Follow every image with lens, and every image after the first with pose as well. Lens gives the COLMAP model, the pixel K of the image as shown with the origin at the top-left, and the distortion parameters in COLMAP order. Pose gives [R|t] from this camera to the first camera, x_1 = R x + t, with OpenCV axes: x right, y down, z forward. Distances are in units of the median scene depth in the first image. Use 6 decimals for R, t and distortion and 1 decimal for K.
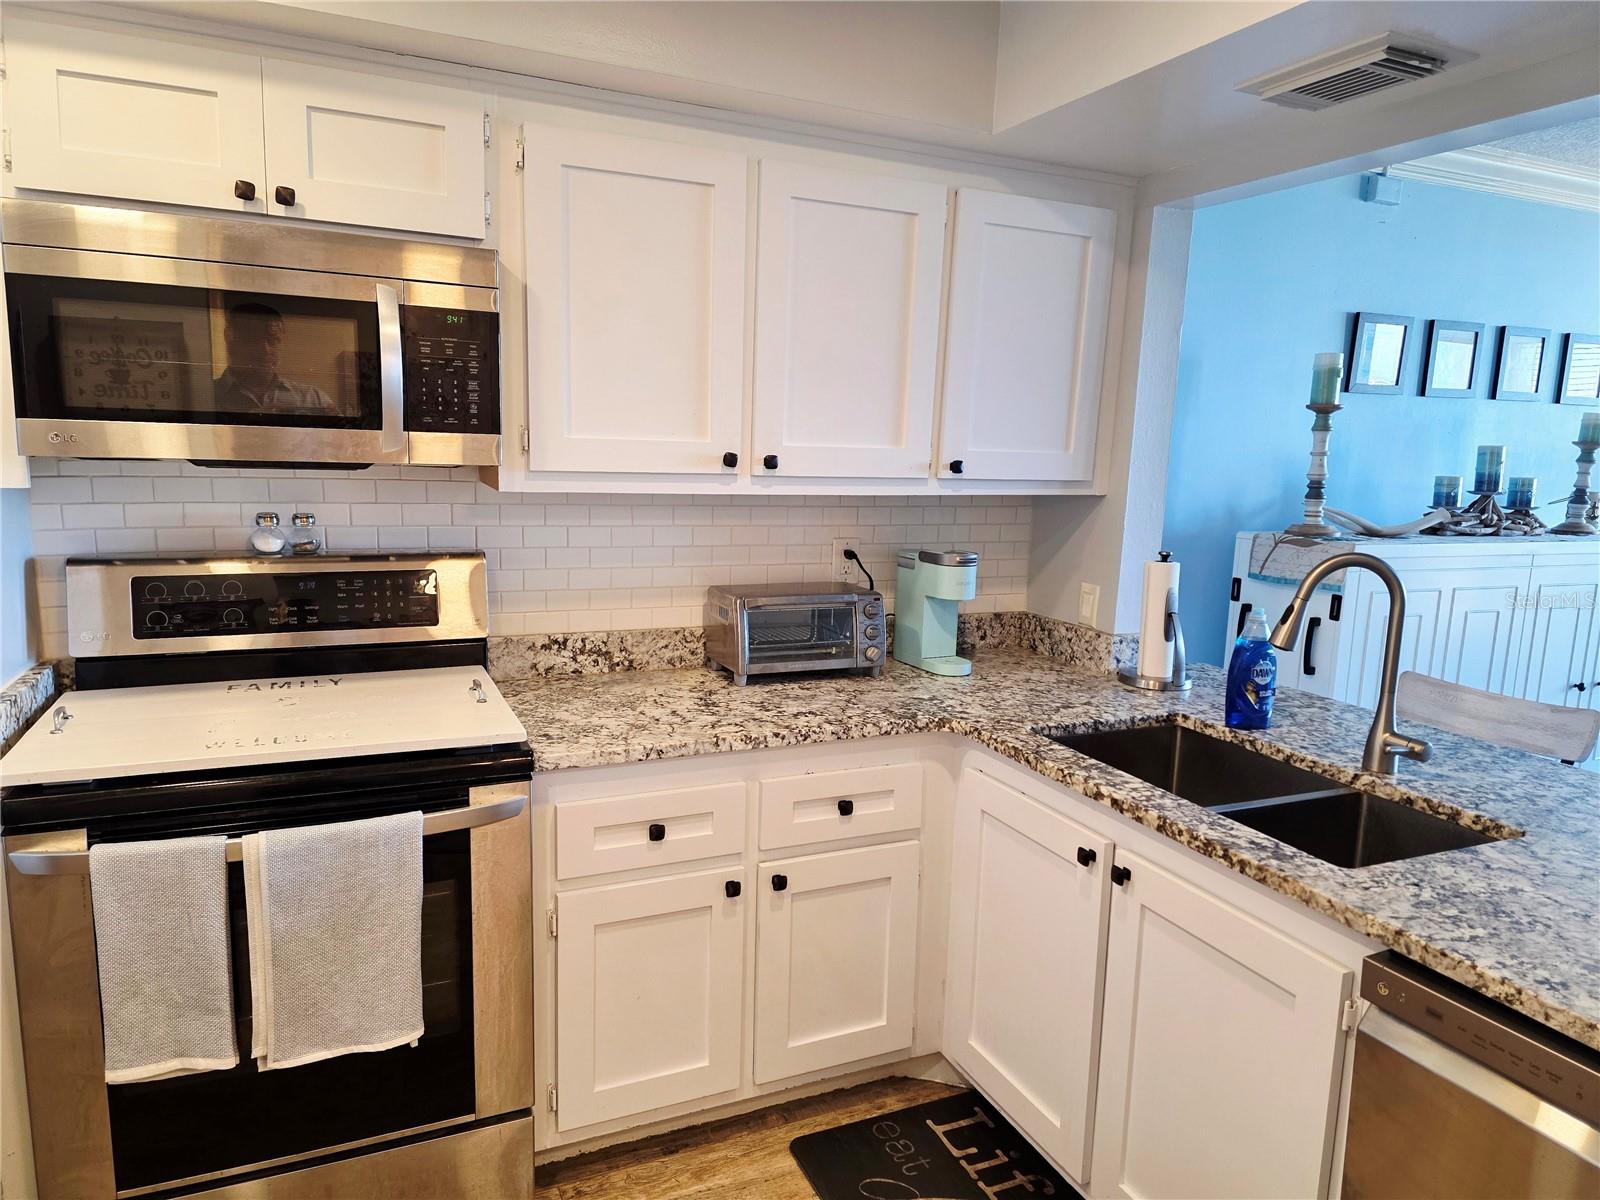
lens RADIAL K [[1071.6, 0, 809.6], [0, 1071.6, 605.0], [0, 0, 1]] dist [0.081286, -0.082864]
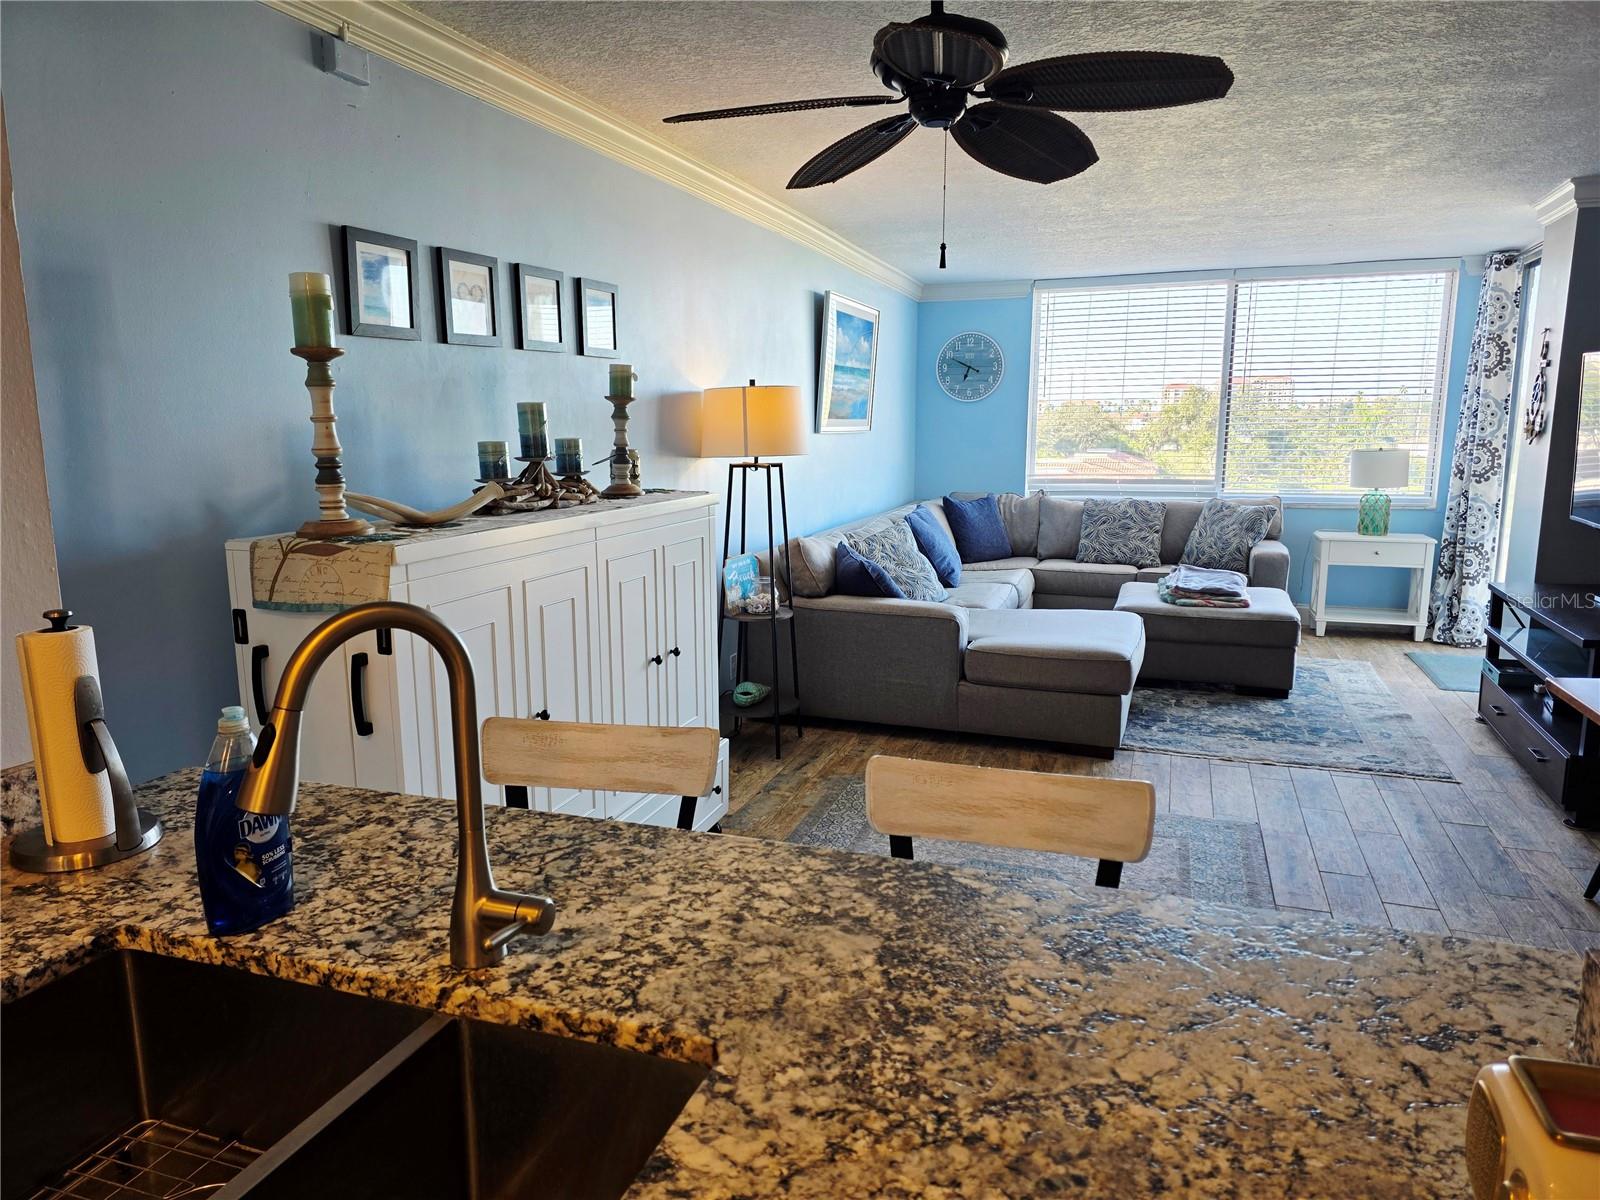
lens RADIAL K [[1071.6, 0, 800.6], [0, 1071.6, 600.6], [0, 0, 1]] dist [0.081286, -0.082864]
pose [[0.689466, -0.161811, 0.706013, 0.227807], [0.142198, 0.985997, 0.087116, -0.055753], [-0.710223, 0.040330, 0.702820, 0.400834]]
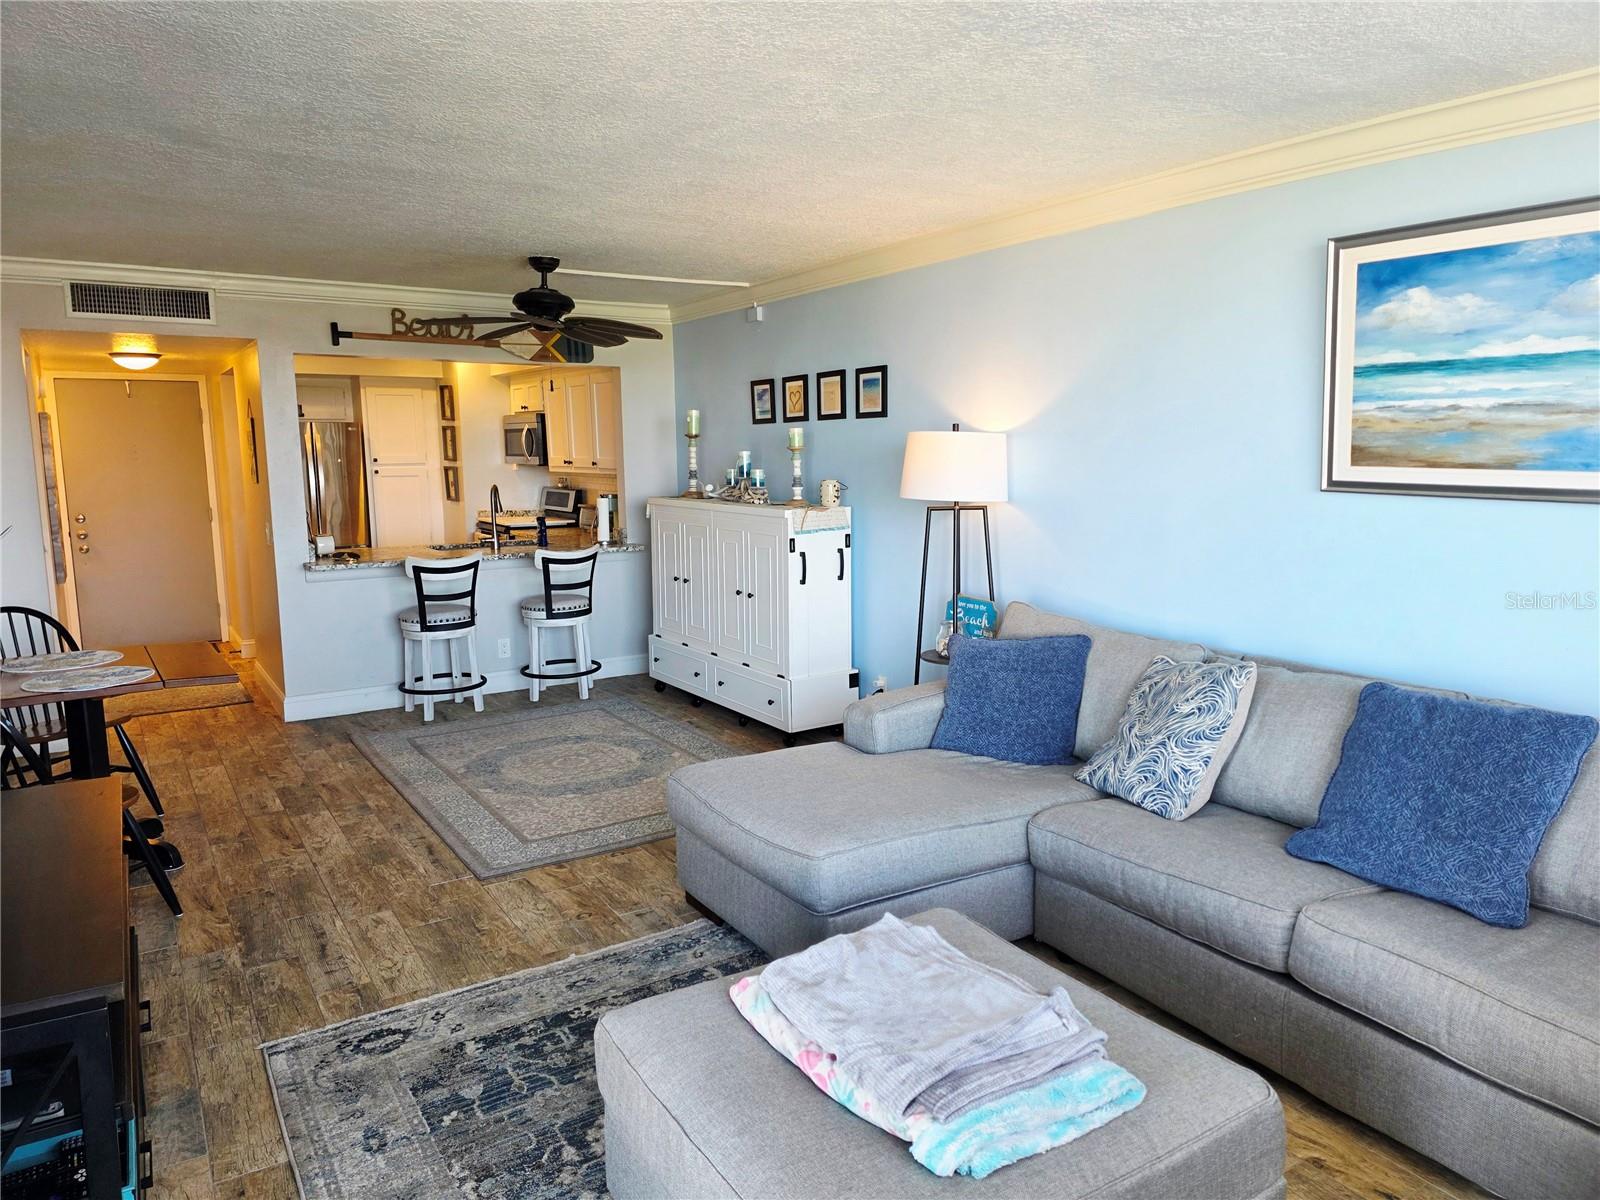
lens RADIAL K [[1071.6, 0, 812.6], [0, 1071.6, 594.6], [0, 0, 1]] dist [0.081286, -0.082864]
pose [[0.146603, 0.102013, -0.983921, 3.496197], [-0.143886, 0.986289, 0.080820, -0.108104], [0.978675, 0.129724, 0.159271, 1.267526]]
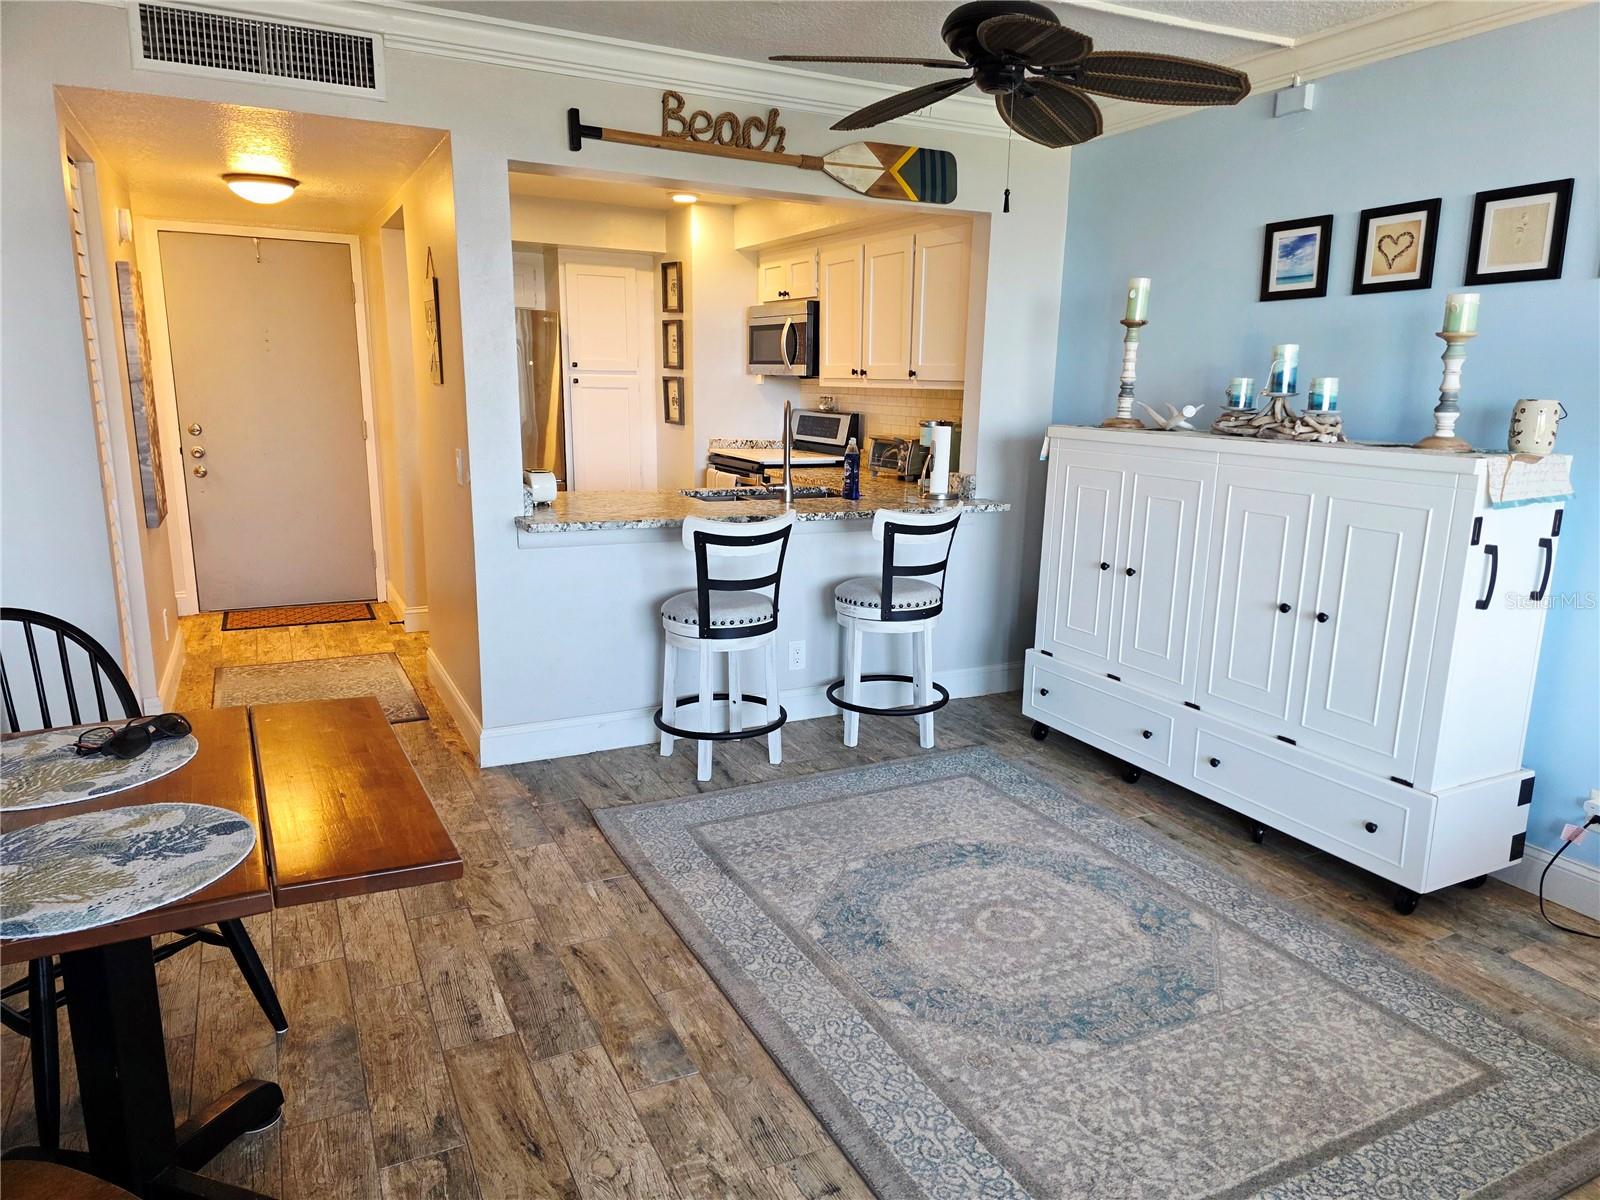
lens RADIAL K [[1071.6, 0, 823.4], [0, 1071.6, 606.0], [0, 0, 1]] dist [0.081286, -0.082864]
pose [[0.045948, 0.176272, -0.983268, 2.351725], [-0.176924, 0.970183, 0.165659, -0.012910], [0.983151, 0.166352, 0.075765, 0.824706]]
